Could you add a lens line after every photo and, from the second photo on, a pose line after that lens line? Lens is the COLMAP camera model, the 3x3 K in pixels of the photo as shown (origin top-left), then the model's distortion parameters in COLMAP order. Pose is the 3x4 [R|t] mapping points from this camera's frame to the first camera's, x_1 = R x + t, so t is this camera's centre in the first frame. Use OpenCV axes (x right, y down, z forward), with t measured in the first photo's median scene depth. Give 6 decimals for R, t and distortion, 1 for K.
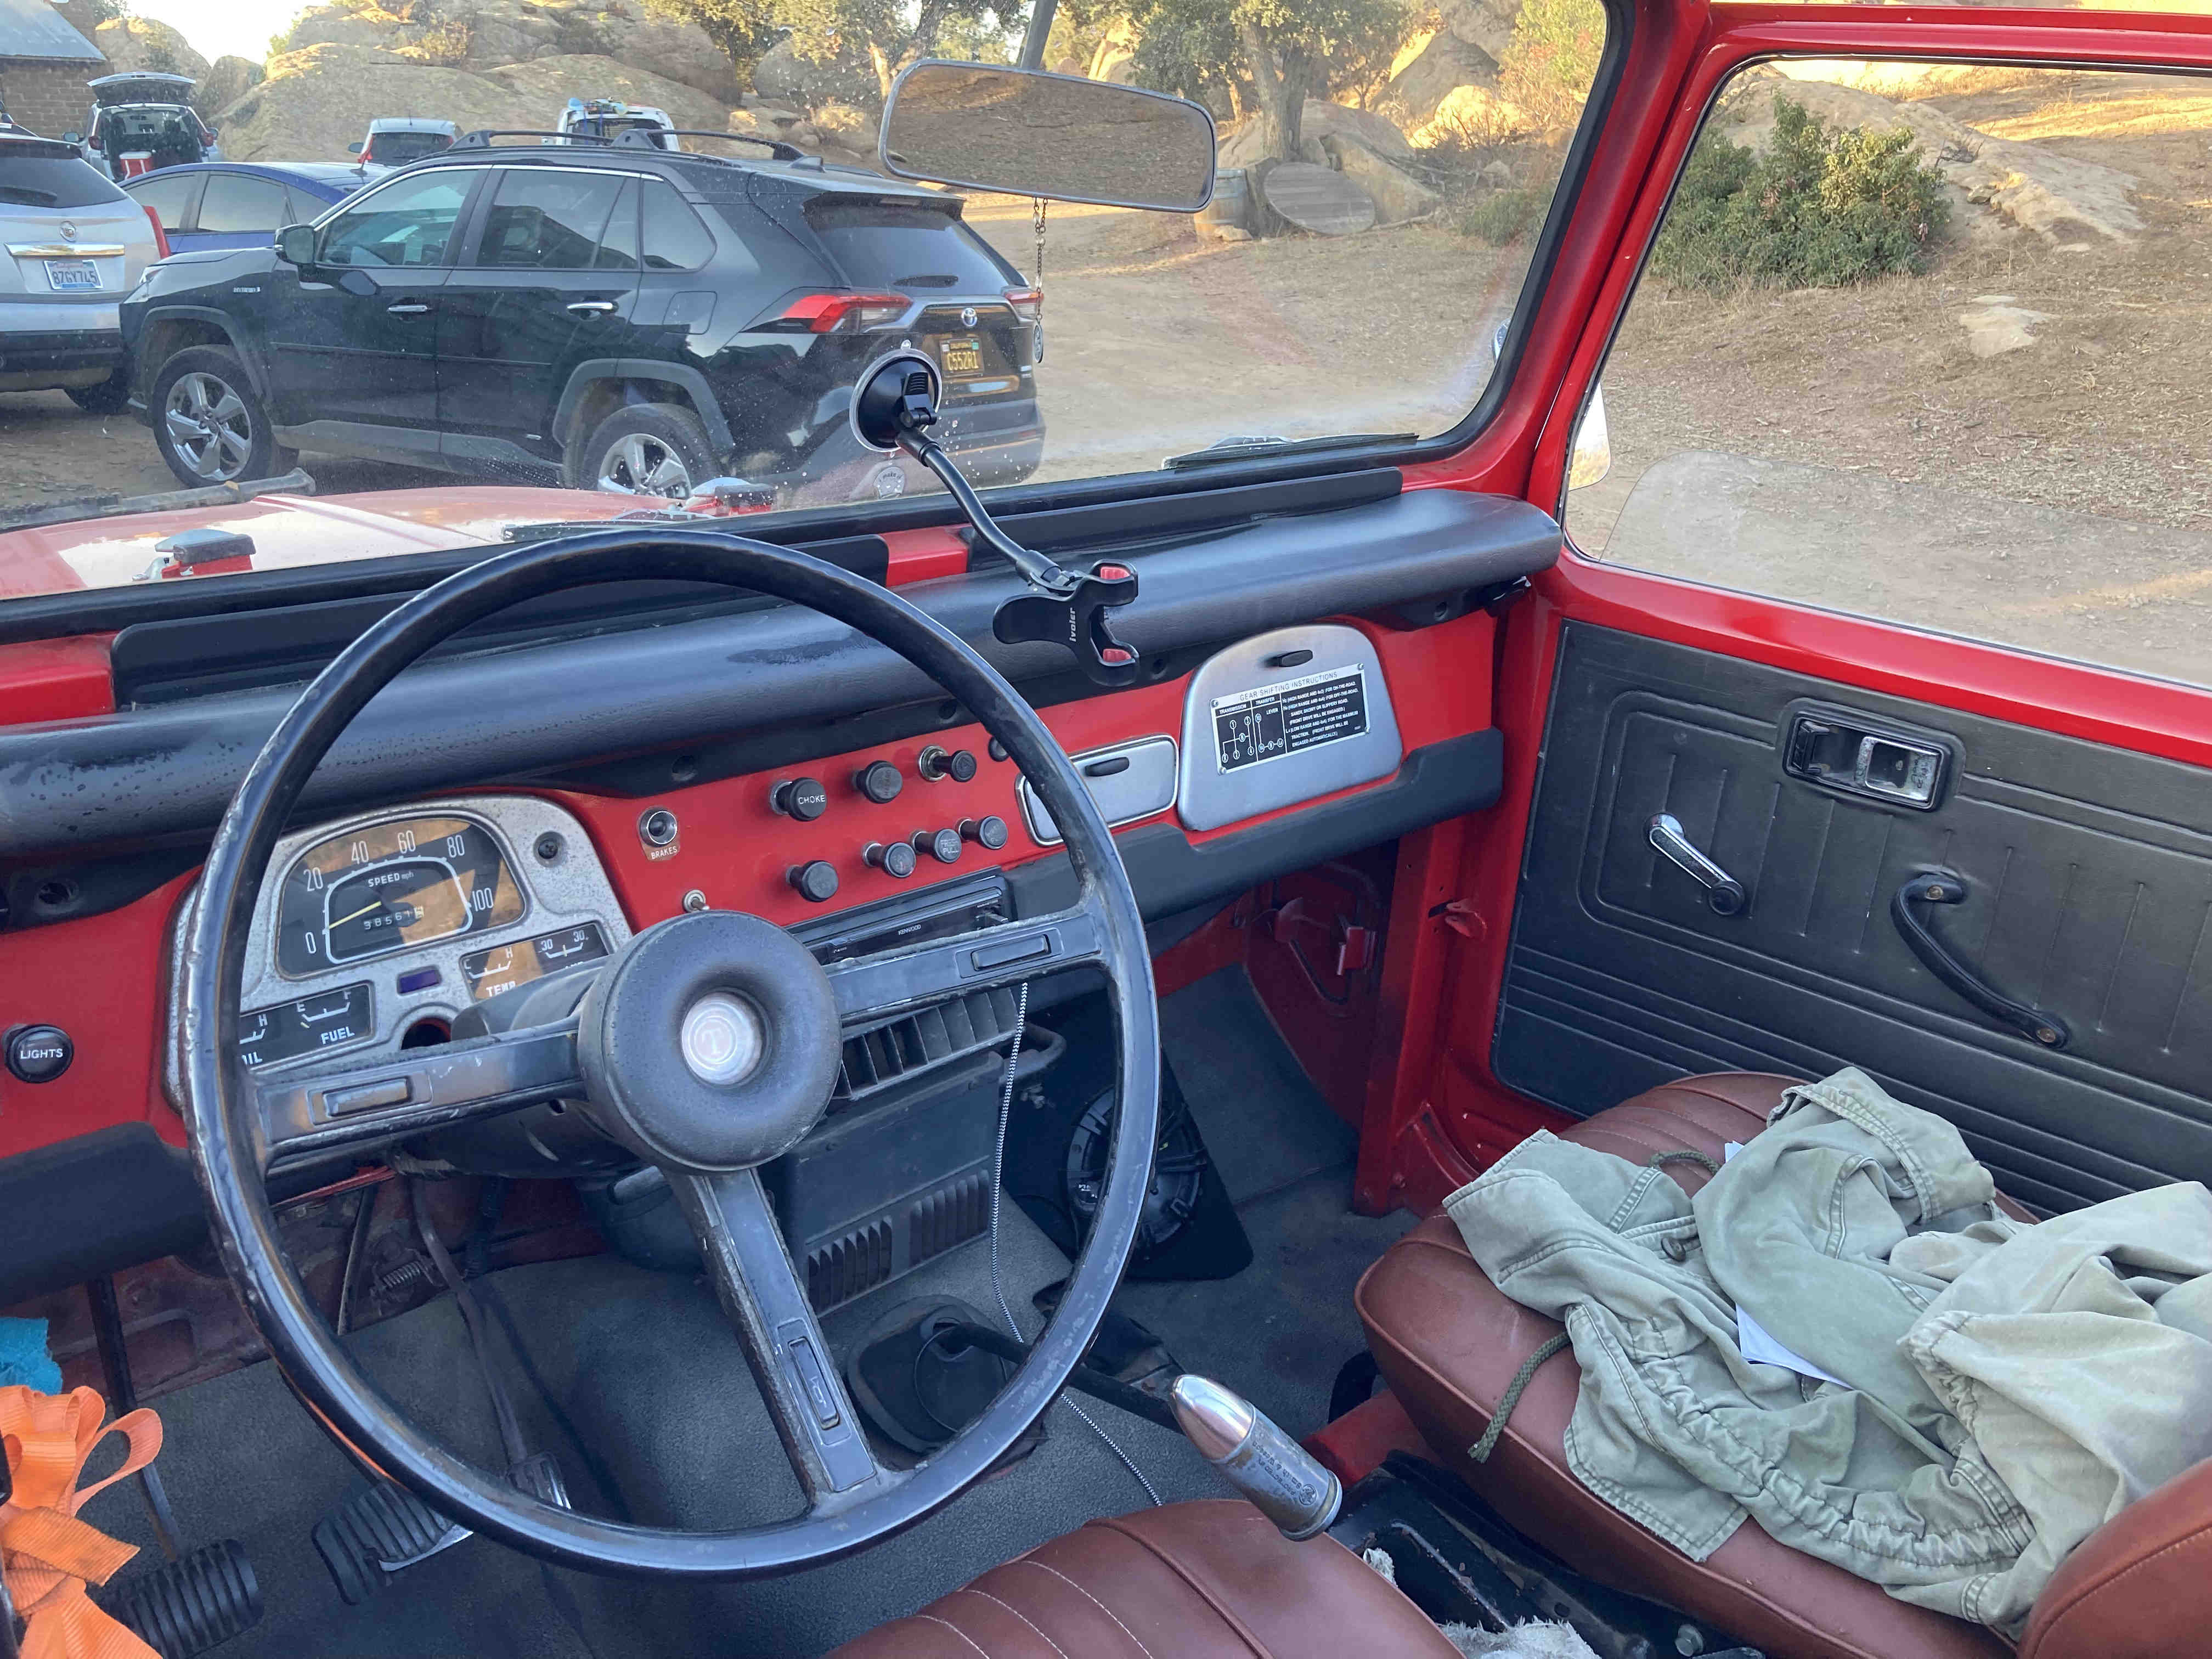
lens RADIAL K [[1993.2, 0, 1106.0], [0, 1993.2, 829.5], [0, 0, 1]] dist [0.031850, -0.016947]
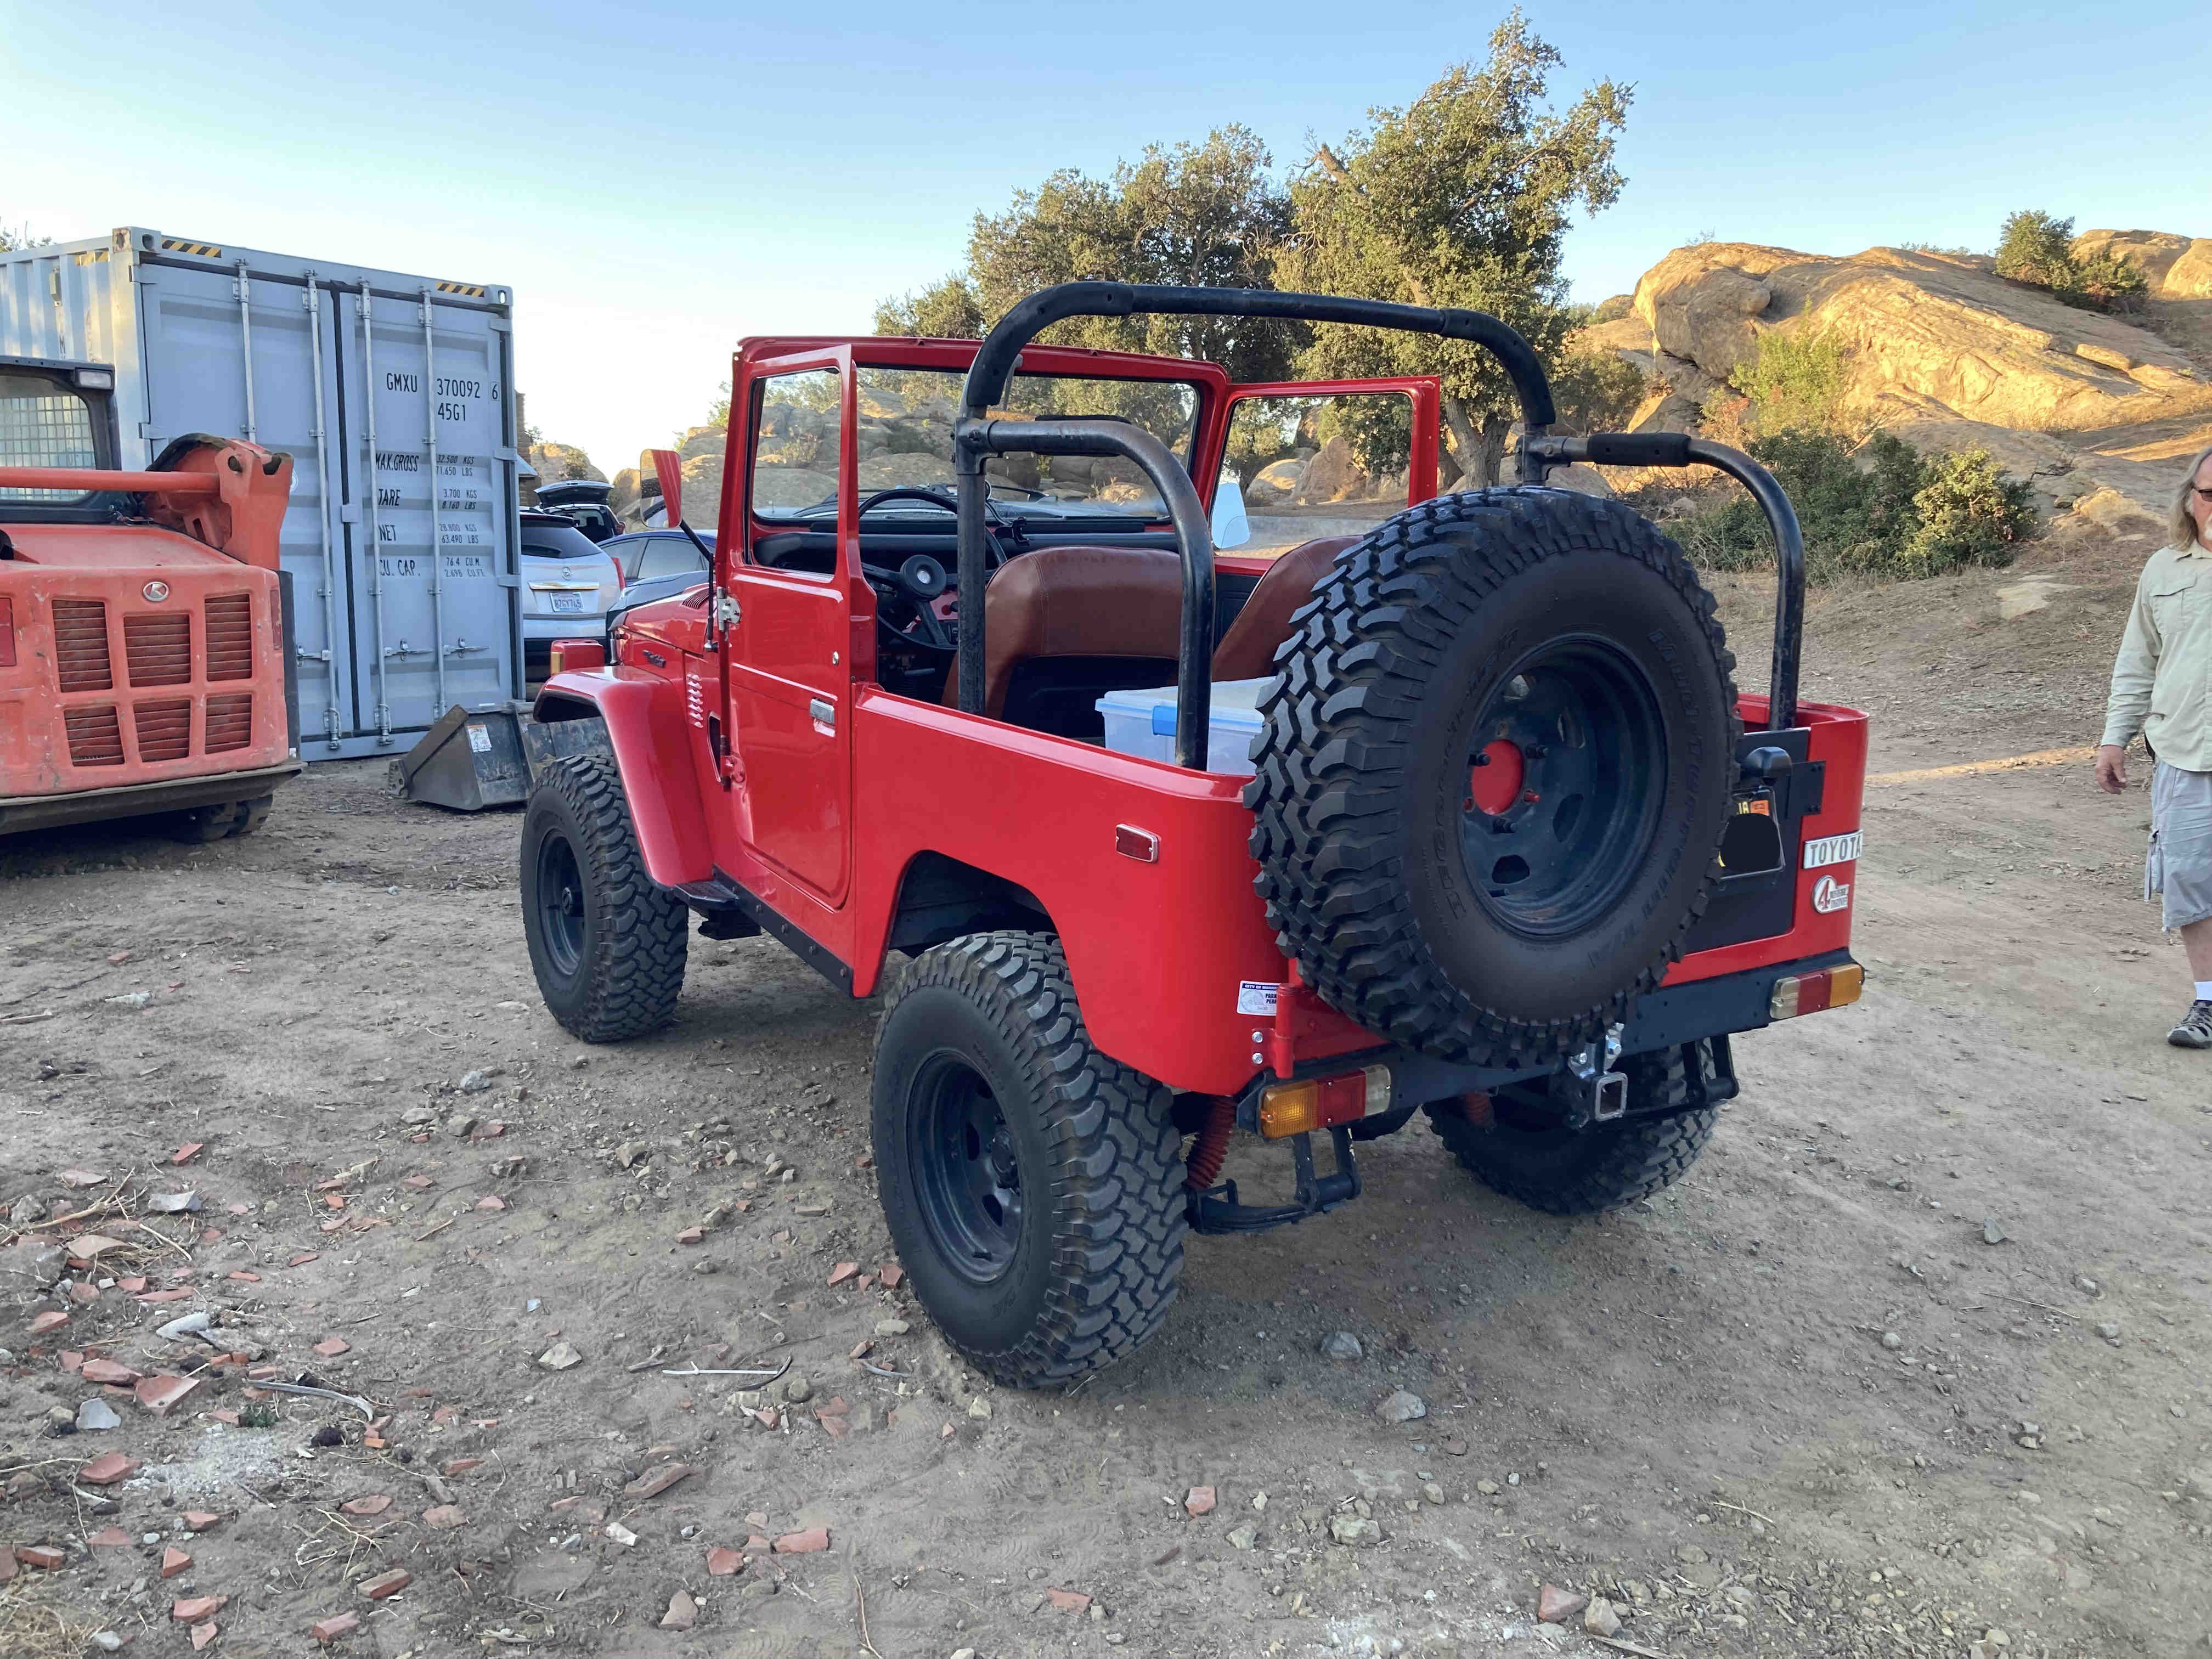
lens RADIAL K [[1993.2, 0, 1106.0], [0, 1993.2, 829.5], [0, 0, 1]] dist [0.031850, -0.016947]
pose [[0.988706, -0.021698, -0.148289, 0.051577], [-0.004769, 0.984407, -0.175840, 0.082696], [0.149793, 0.174561, 0.973186, -0.193316]]
